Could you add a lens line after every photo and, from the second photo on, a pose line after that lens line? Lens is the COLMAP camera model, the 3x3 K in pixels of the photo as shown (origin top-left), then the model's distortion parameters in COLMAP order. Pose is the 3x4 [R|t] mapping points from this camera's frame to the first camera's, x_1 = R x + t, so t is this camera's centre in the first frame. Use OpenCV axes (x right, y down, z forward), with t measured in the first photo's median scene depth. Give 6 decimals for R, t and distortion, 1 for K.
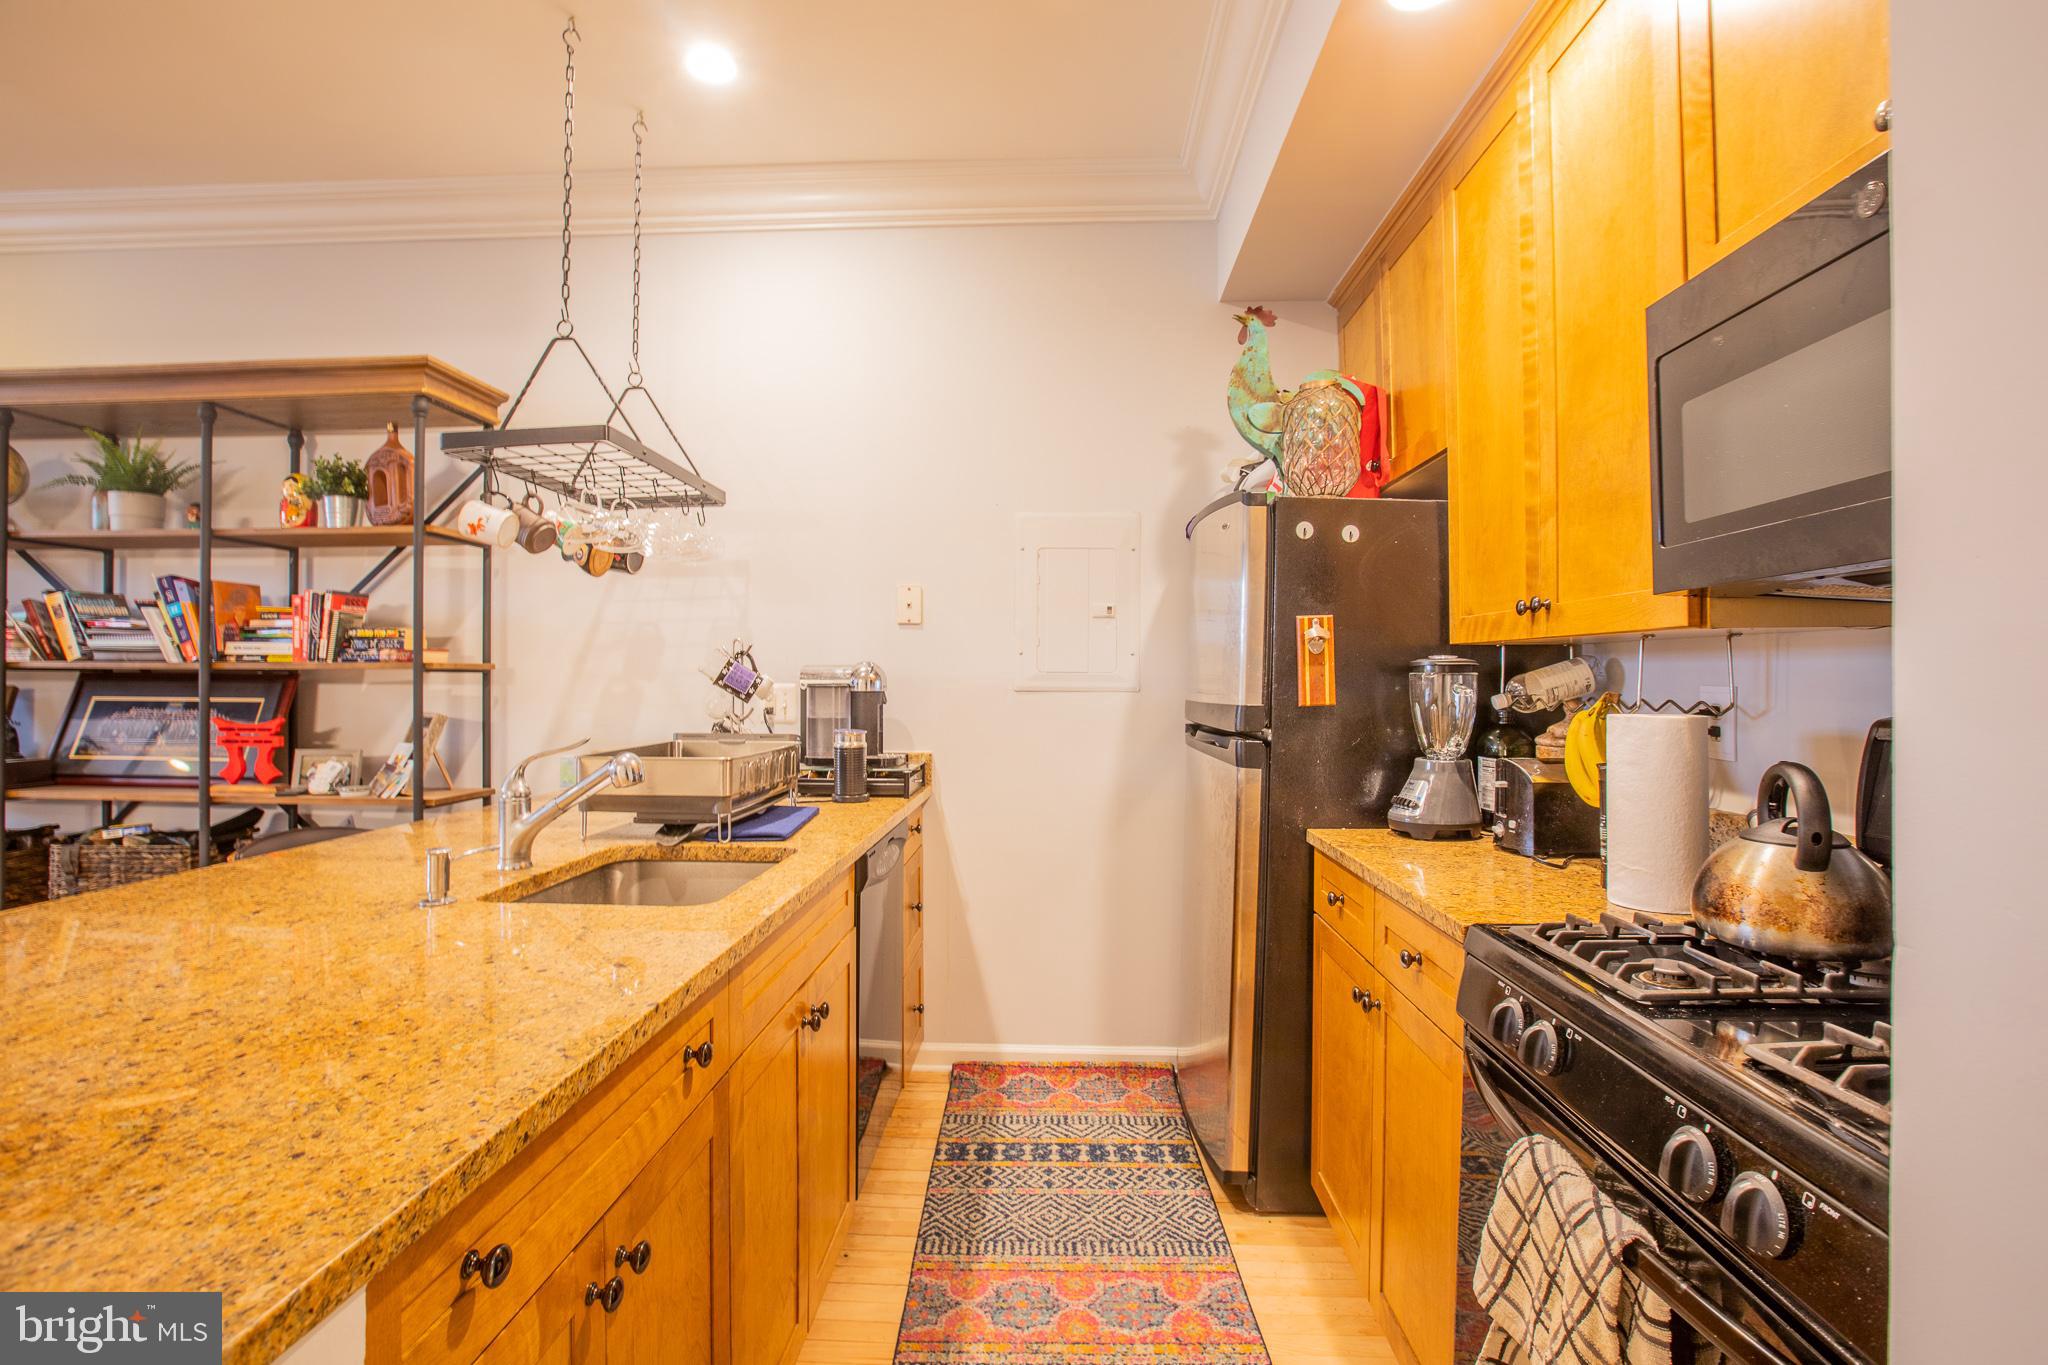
lens RADIAL K [[958.5, 0, 1024.0], [0, 958.5, 682.5], [0, 0, 1]] dist [-0.046730, 0.022738]
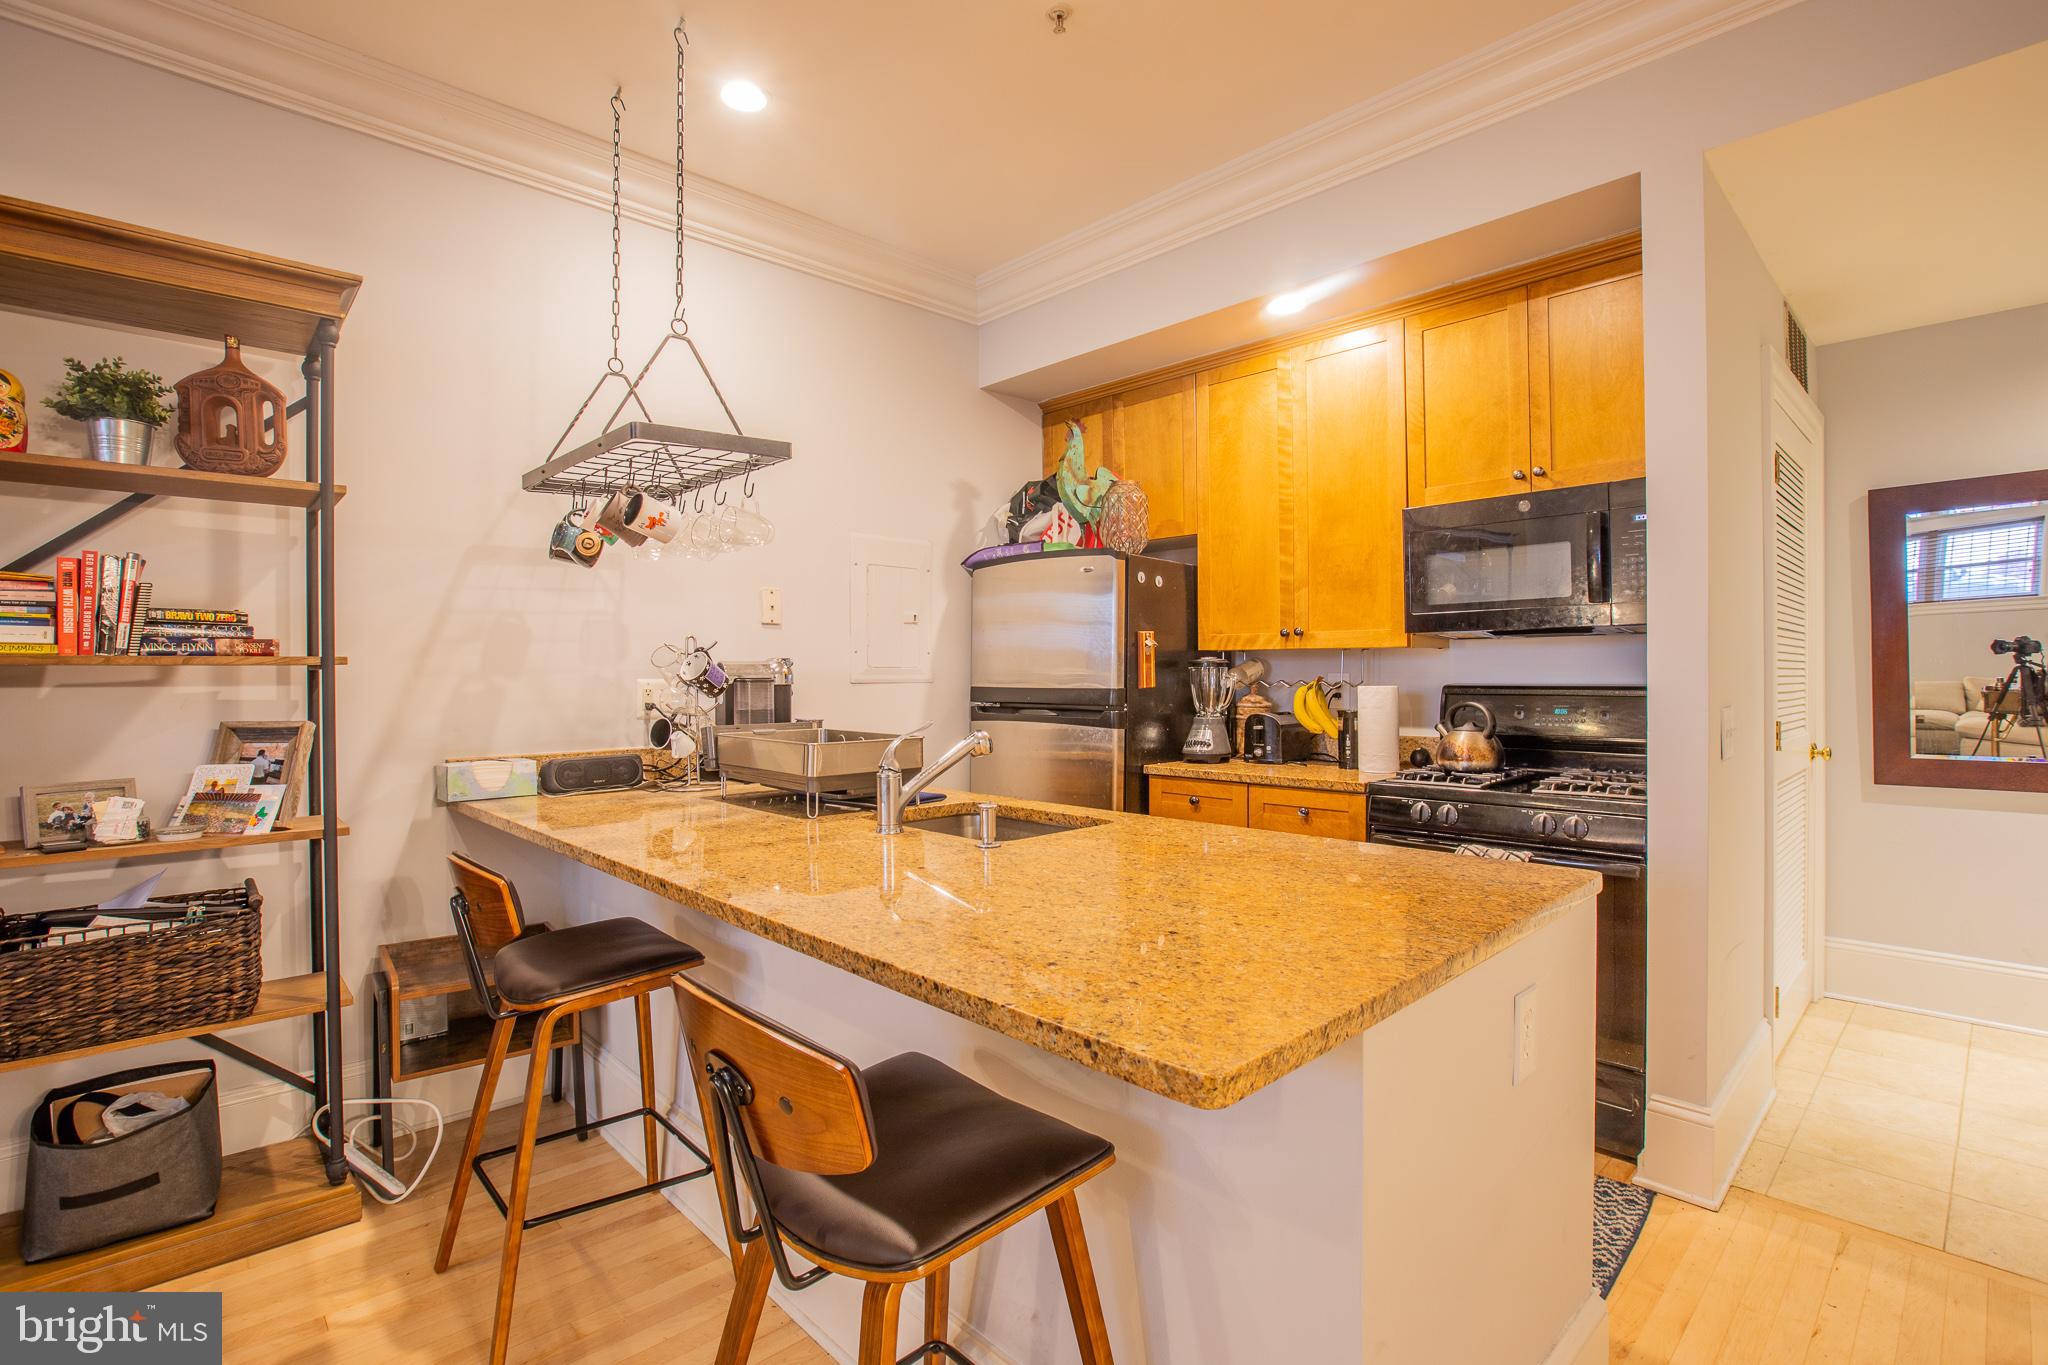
lens RADIAL K [[962.8, 0, 1038.9], [0, 962.8, 675.1], [0, 0, 1]] dist [-0.049143, 0.019687]
pose [[0.685428, -0.007442, 0.728102, -0.851539], [0.009469, 0.999954, 0.001307, -0.001190], [-0.728079, 0.005998, 0.685467, 0.025456]]
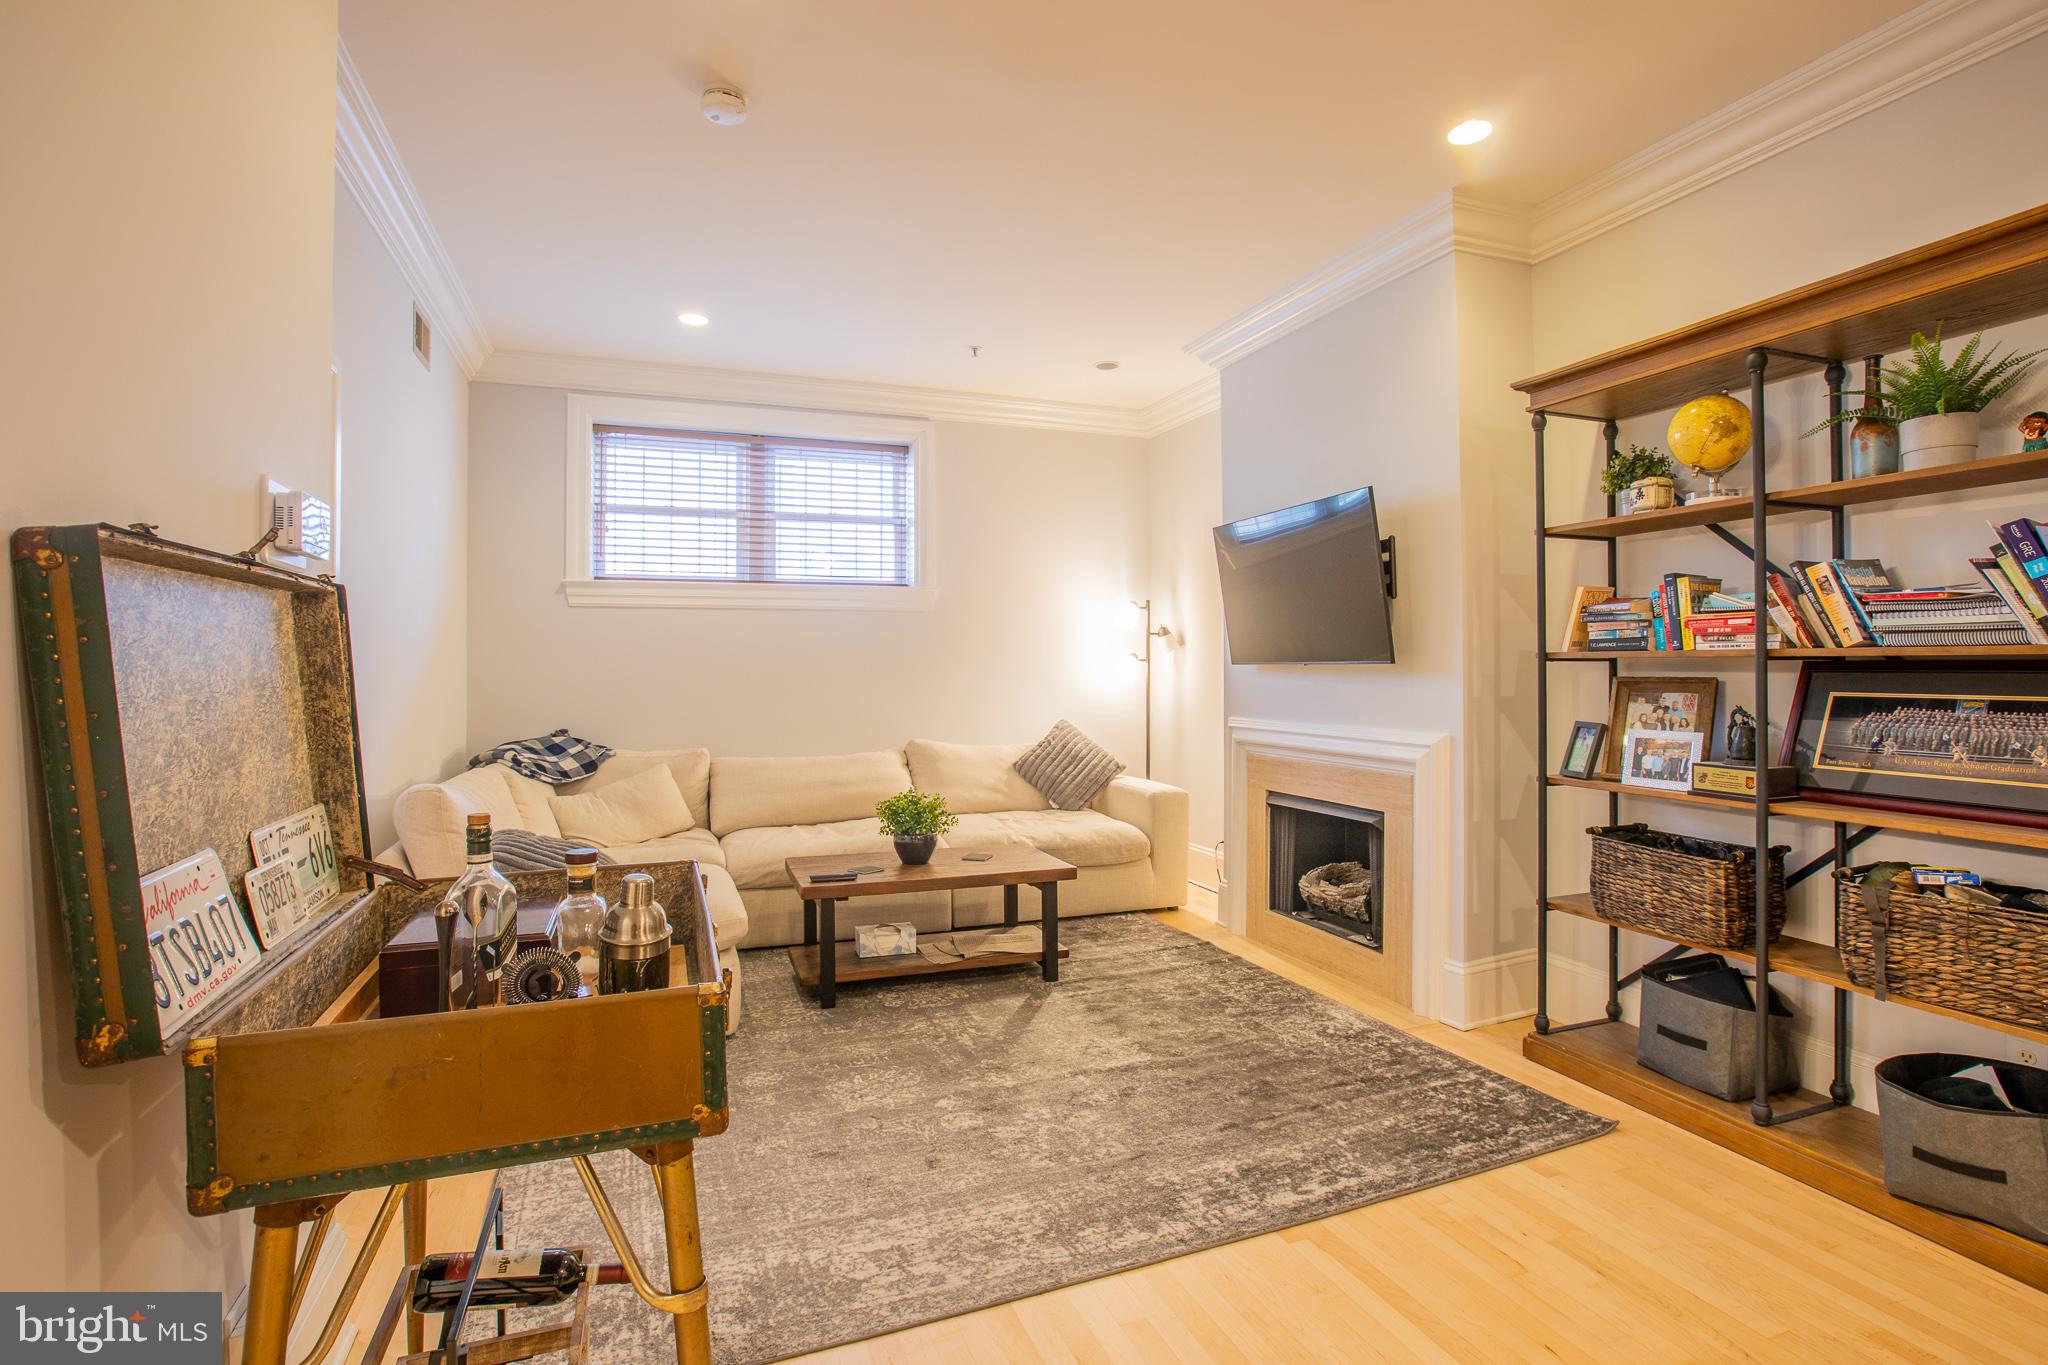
lens RADIAL K [[1000.3, 0, 1023.8], [0, 1000.3, 665.7], [0, 0, 1]] dist [-0.054507, 0.021618]
pose [[0.400222, -0.008592, -0.916378, -0.613828], [0.004295, 0.999963, -0.007500, -0.004493], [0.916408, -0.000935, 0.400244, 0.038065]]
